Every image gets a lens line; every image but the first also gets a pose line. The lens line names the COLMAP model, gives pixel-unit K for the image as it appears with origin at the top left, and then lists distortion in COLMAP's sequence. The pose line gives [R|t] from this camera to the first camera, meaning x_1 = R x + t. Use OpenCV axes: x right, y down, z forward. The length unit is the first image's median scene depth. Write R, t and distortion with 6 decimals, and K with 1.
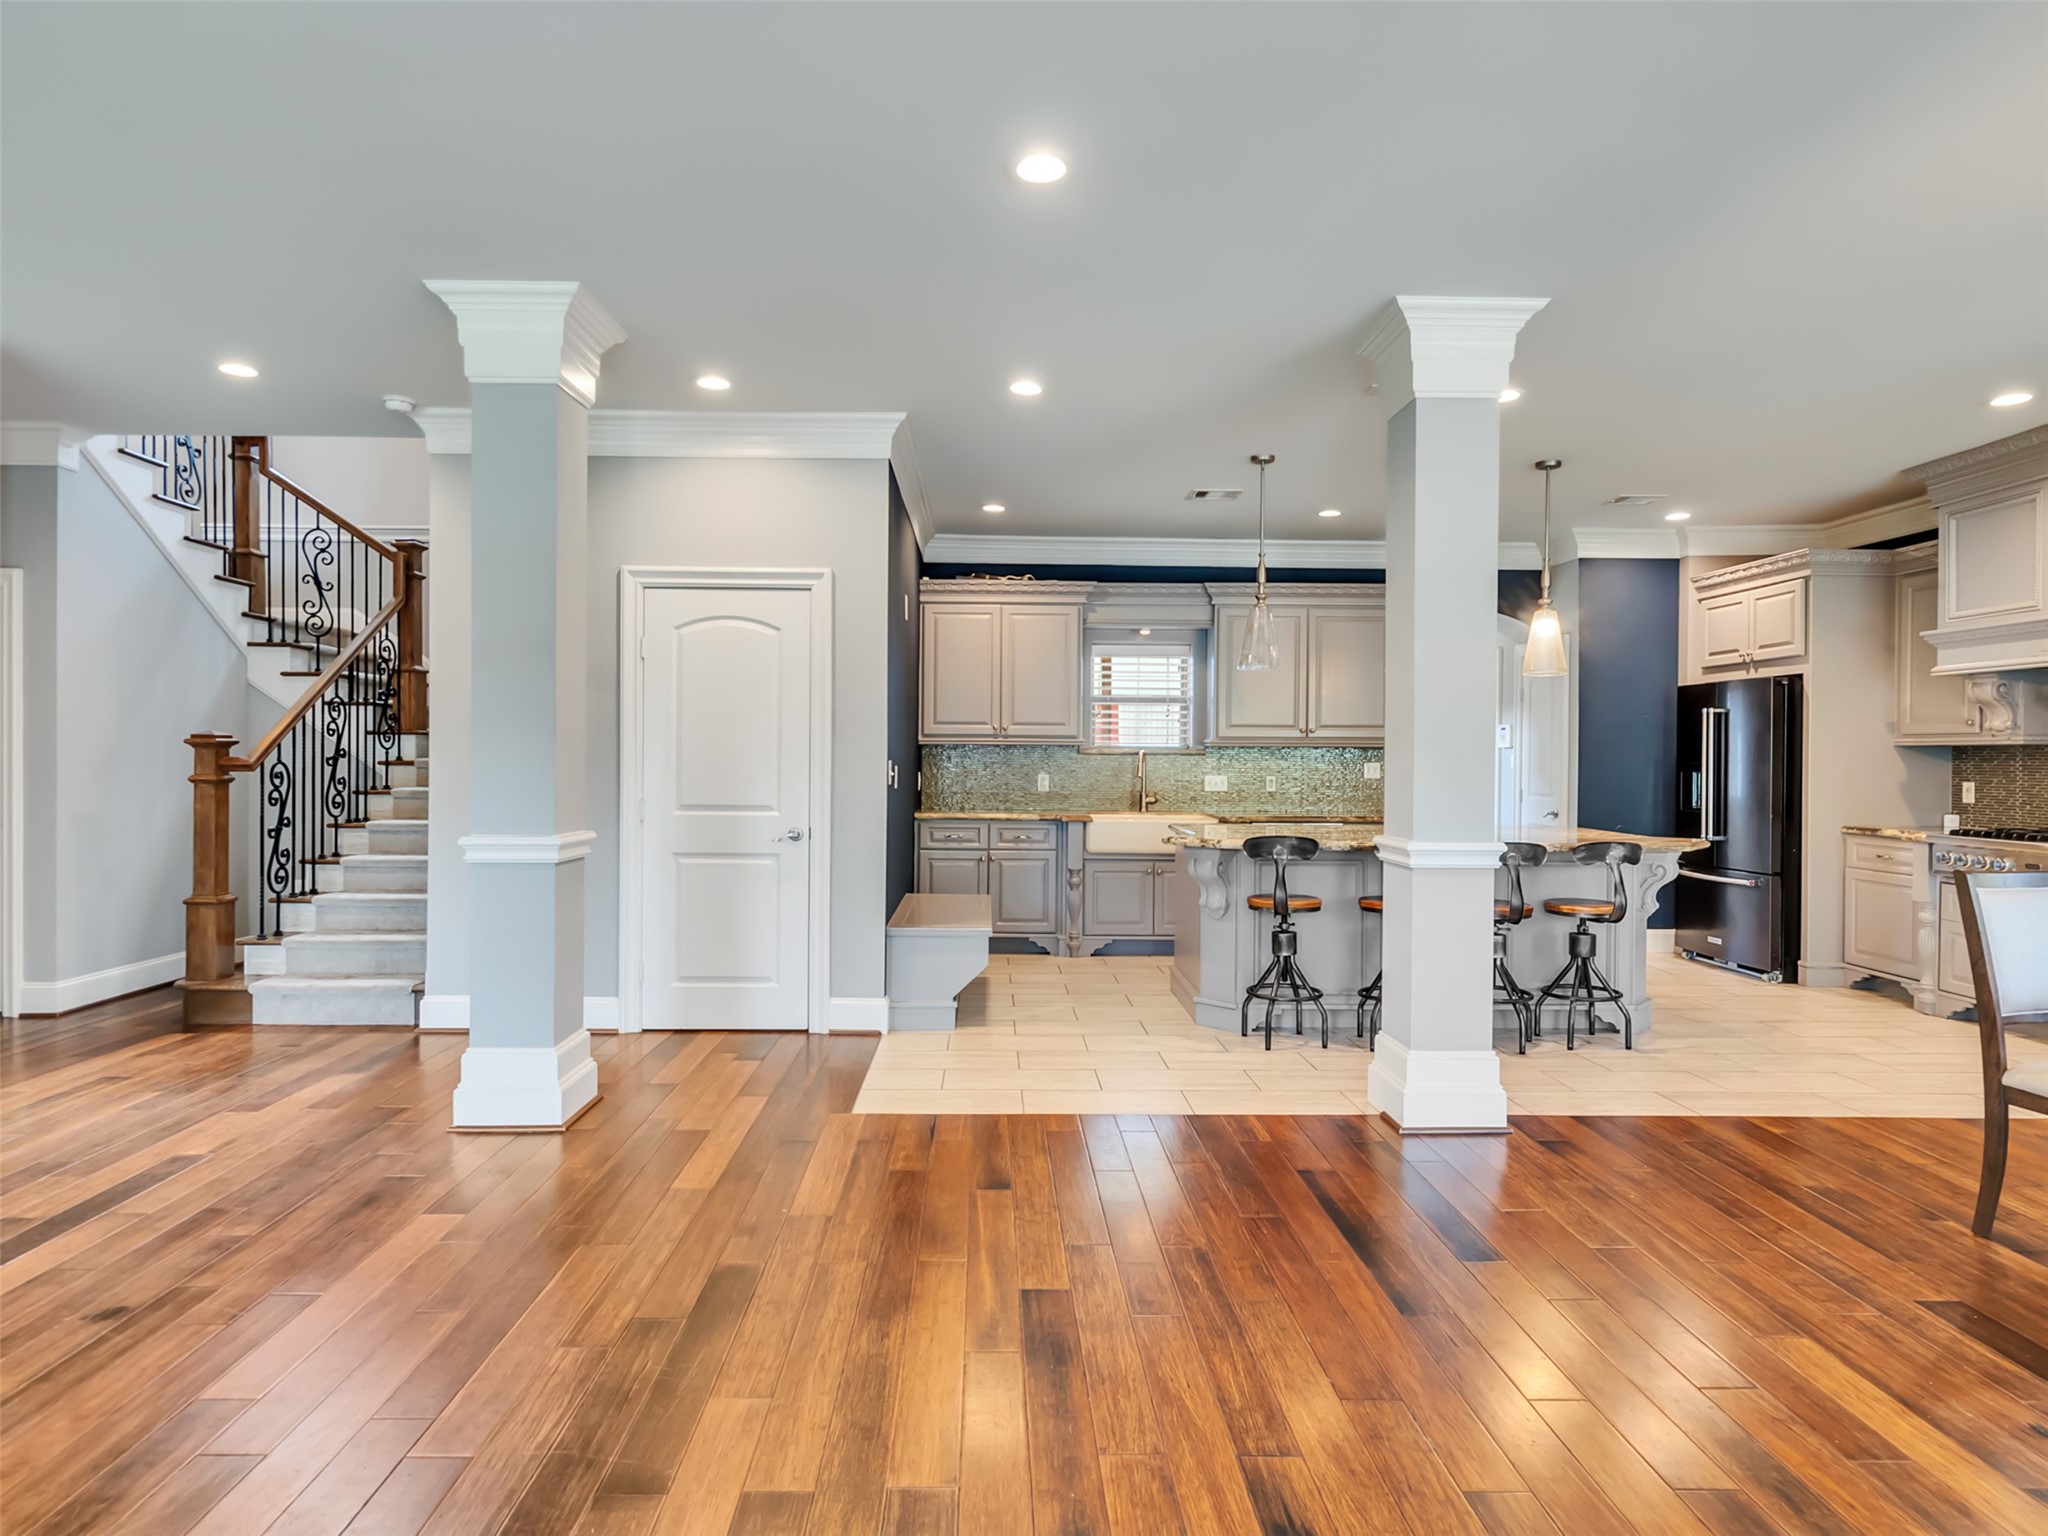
lens RADIAL K [[1169.6, 0, 1010.0], [0, 1169.6, 766.2], [0, 0, 1]] dist [-0.001400, 0.004272]
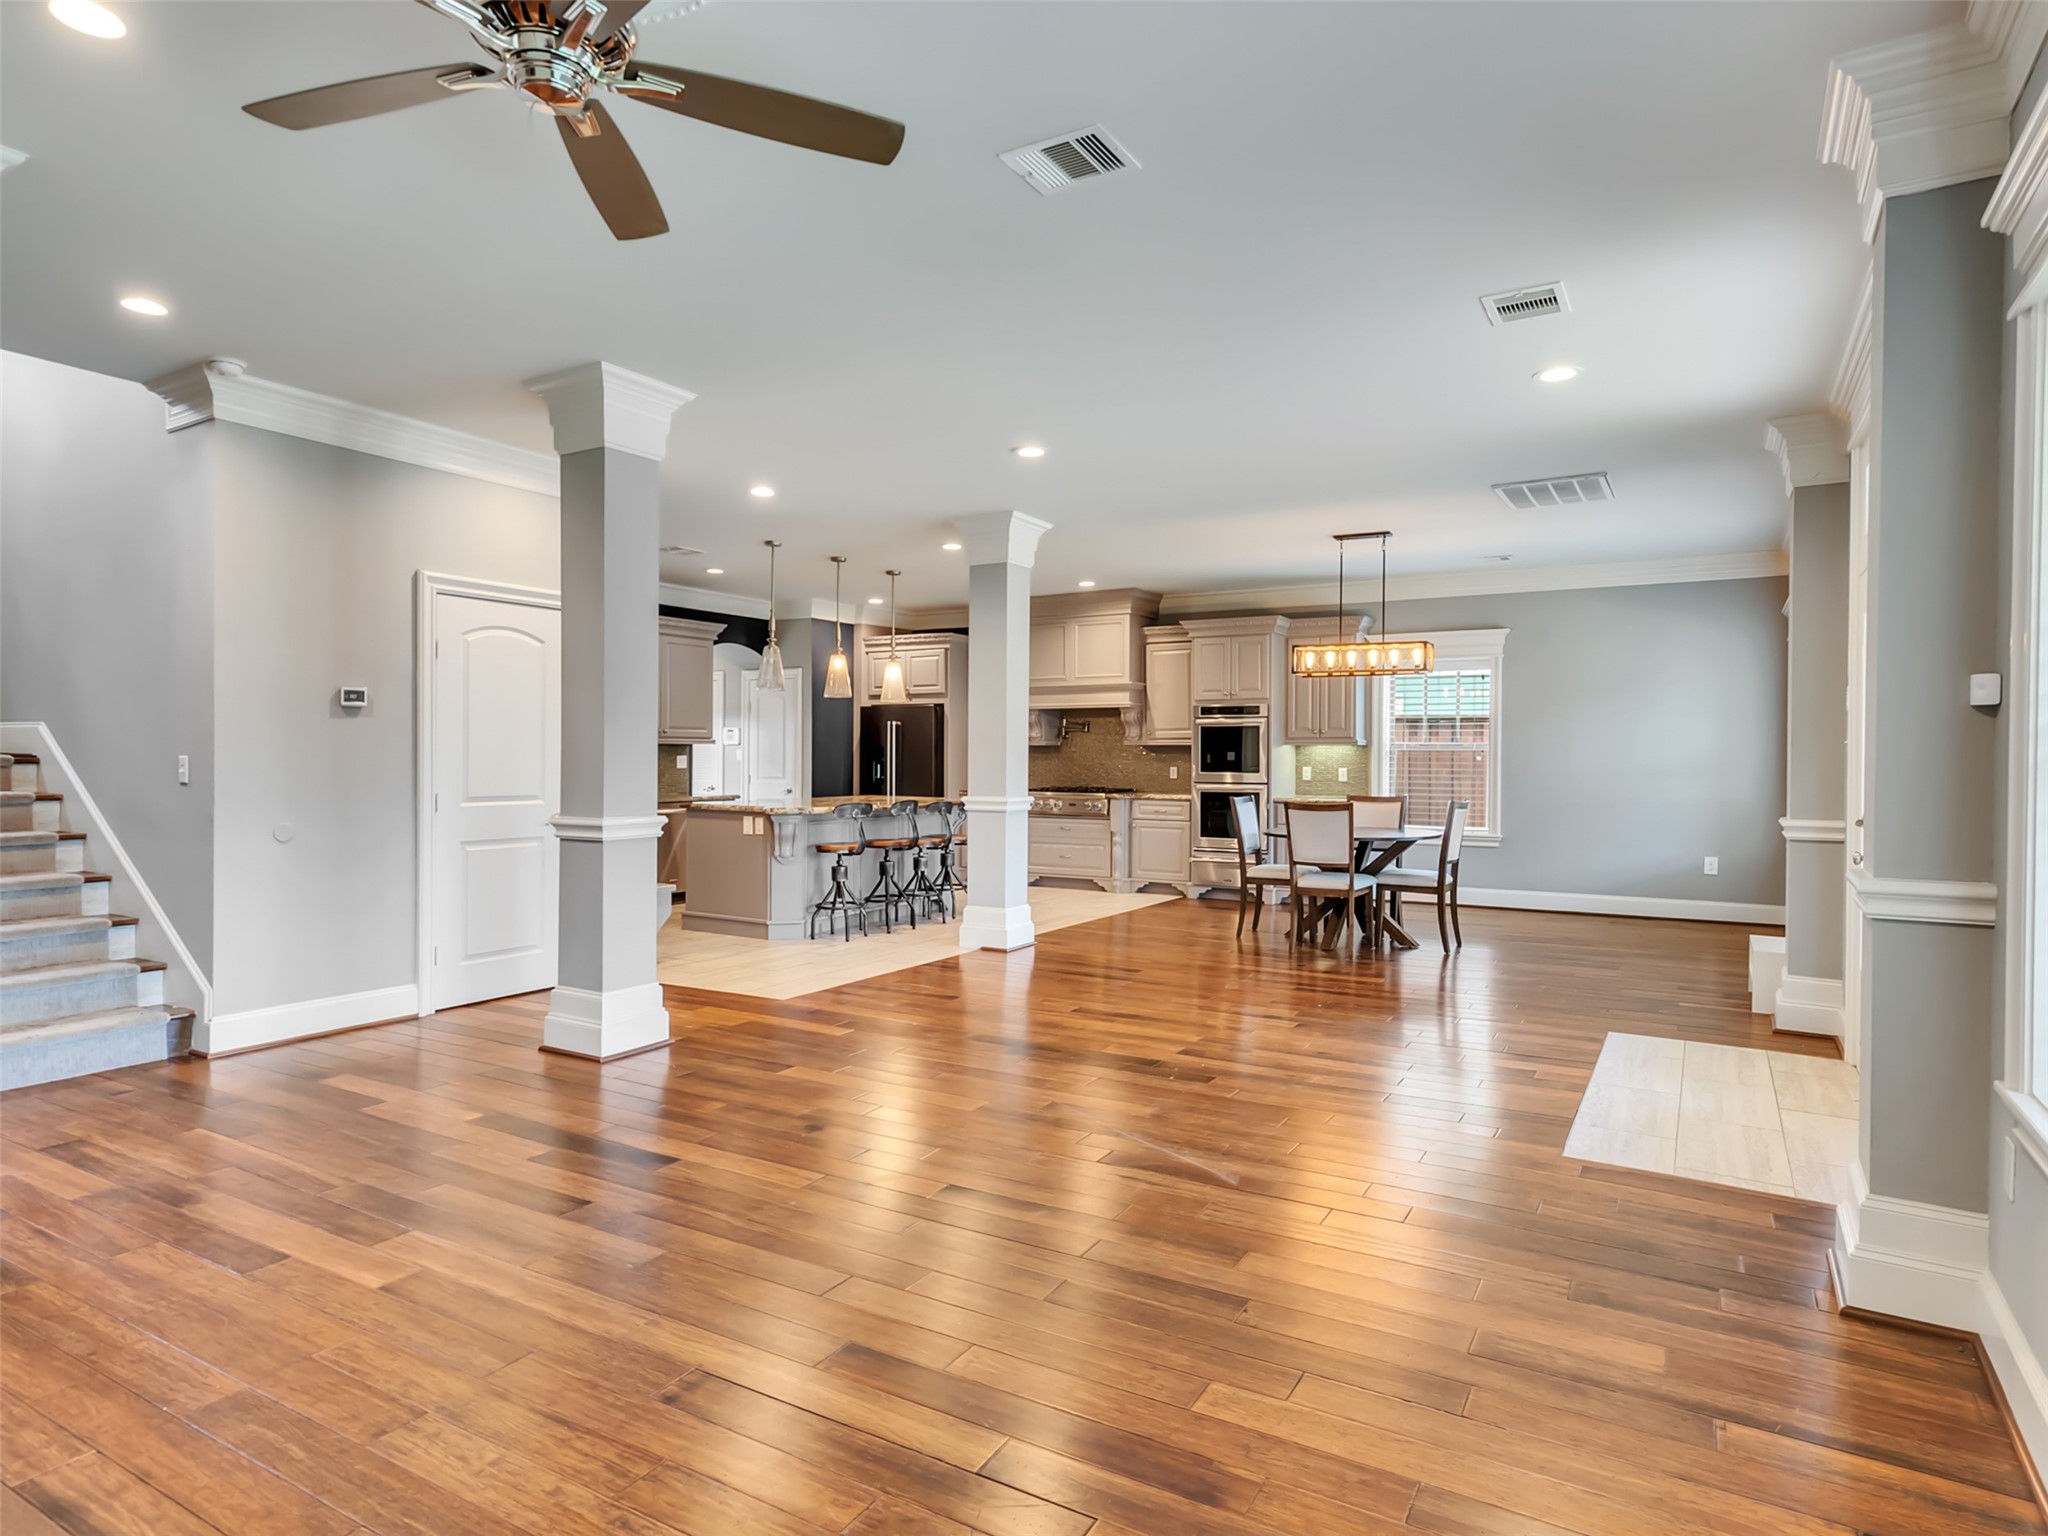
lens RADIAL K [[1169.6, 0, 1010.0], [0, 1169.6, 766.2], [0, 0, 1]] dist [-0.001400, 0.004272]
pose [[0.526925, -0.011284, 0.849837, -0.708365], [0.006005, 0.999936, 0.009553, -0.002199], [-0.849891, 0.000070, 0.526959, 0.000656]]
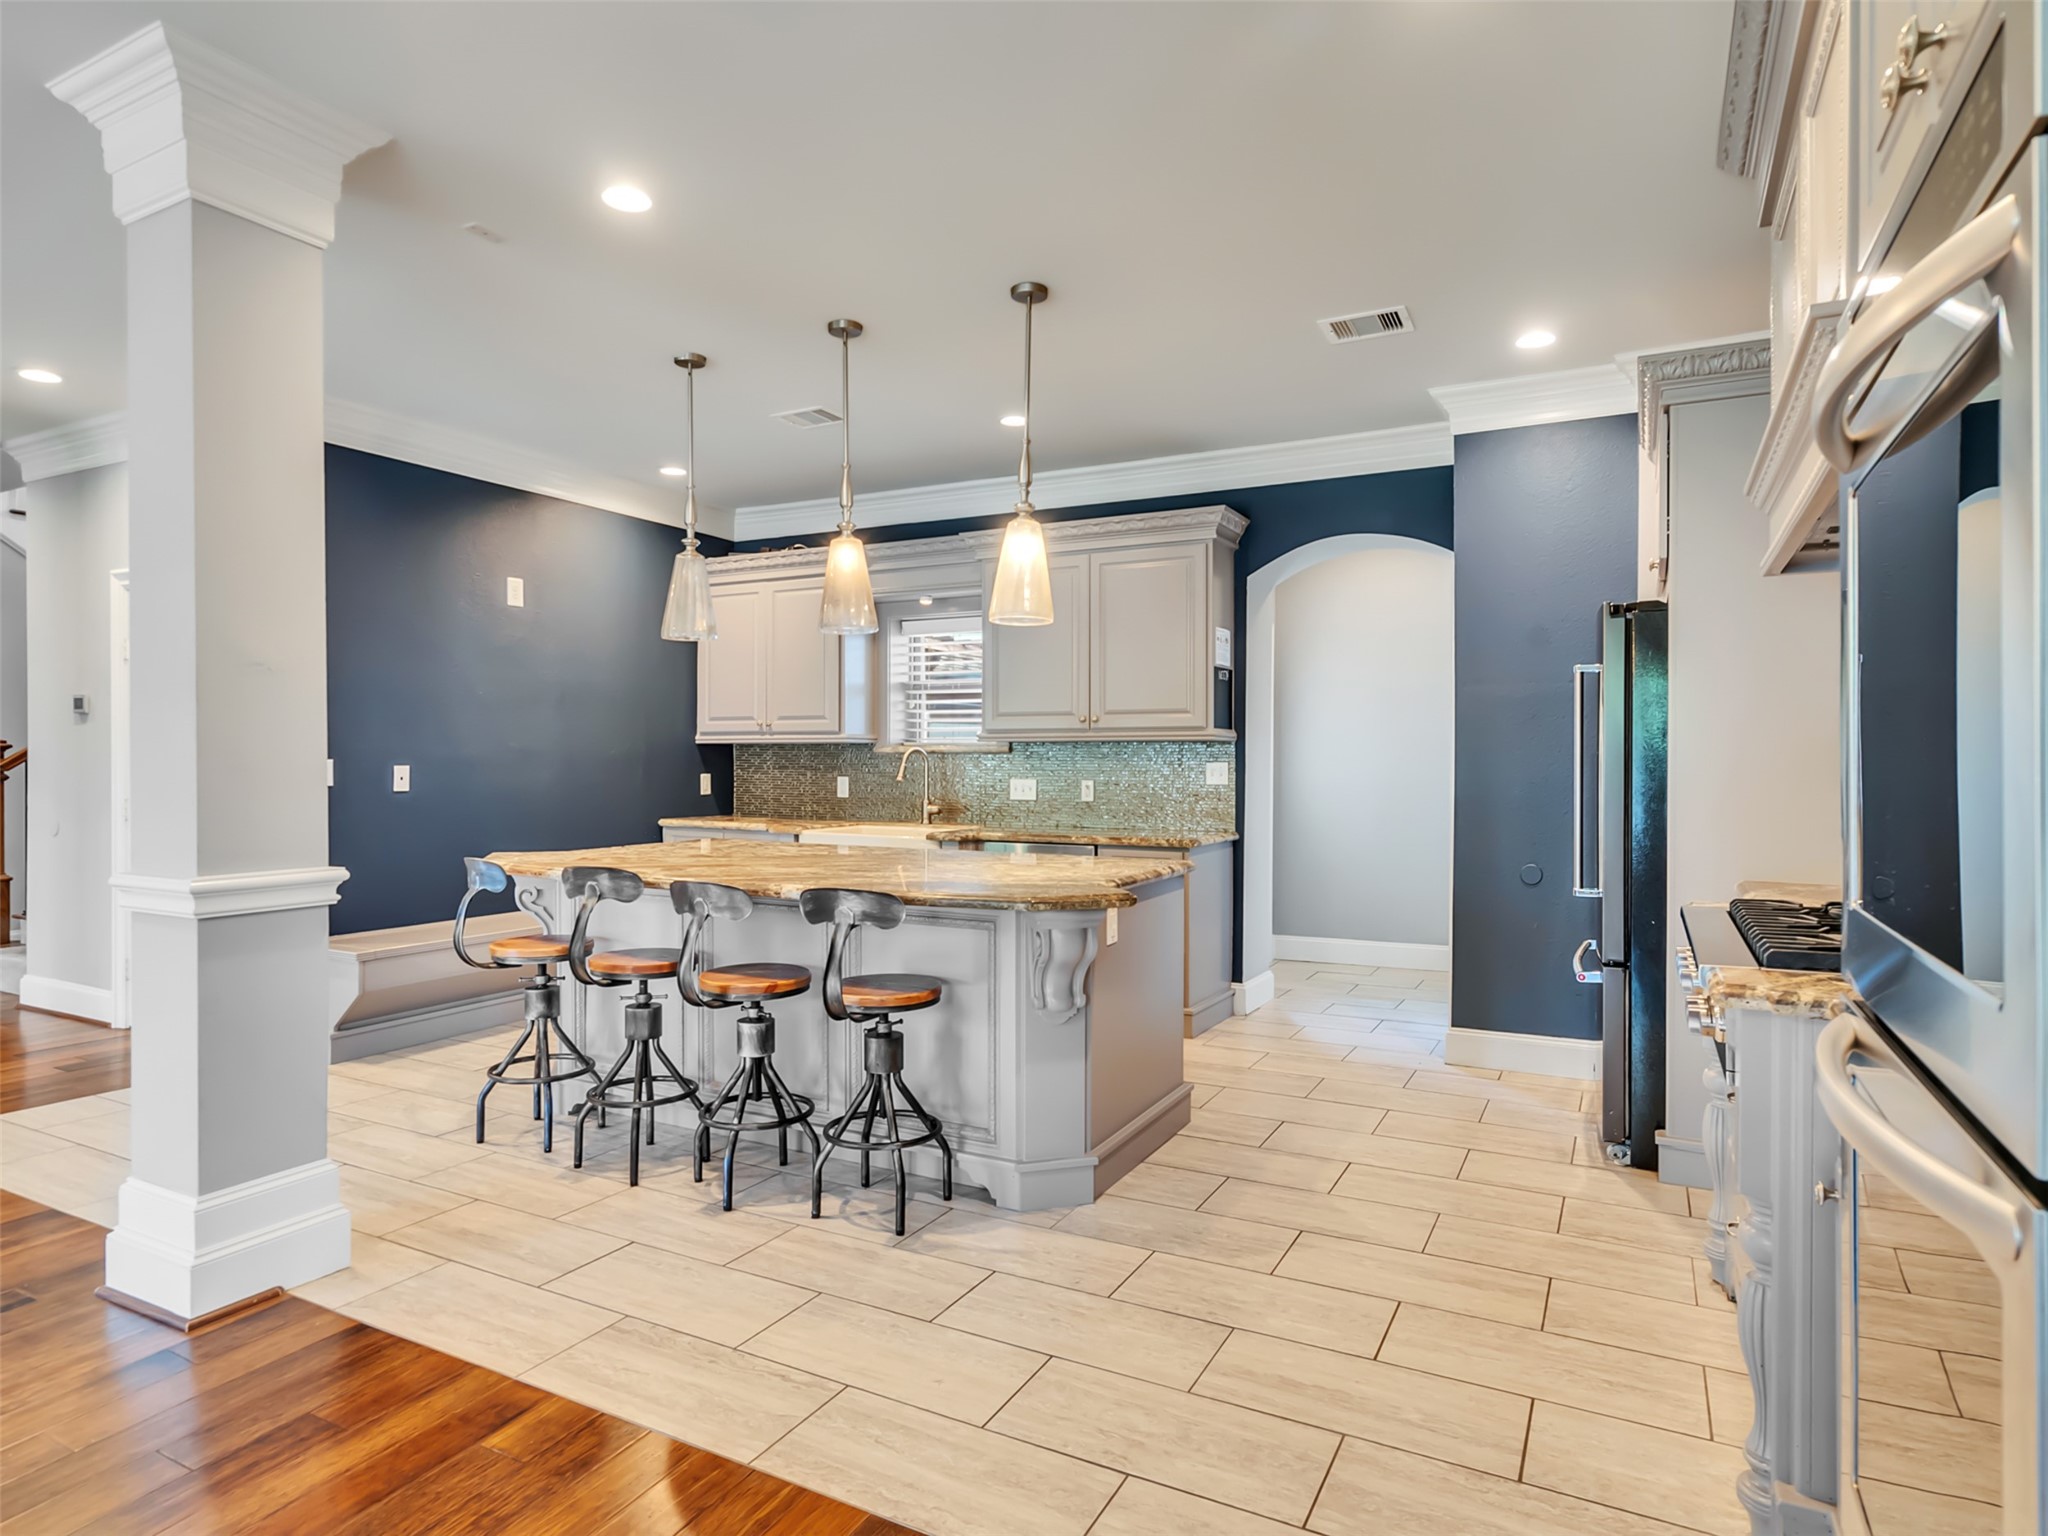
lens RADIAL K [[1169.6, 0, 1010.0], [0, 1169.6, 766.2], [0, 0, 1]] dist [-0.001400, 0.004272]
pose [[0.872271, -0.000798, -0.489022, 0.640167], [-0.001606, 0.999989, -0.004496, 0.002901], [0.489020, 0.004707, 0.872260, 0.369333]]
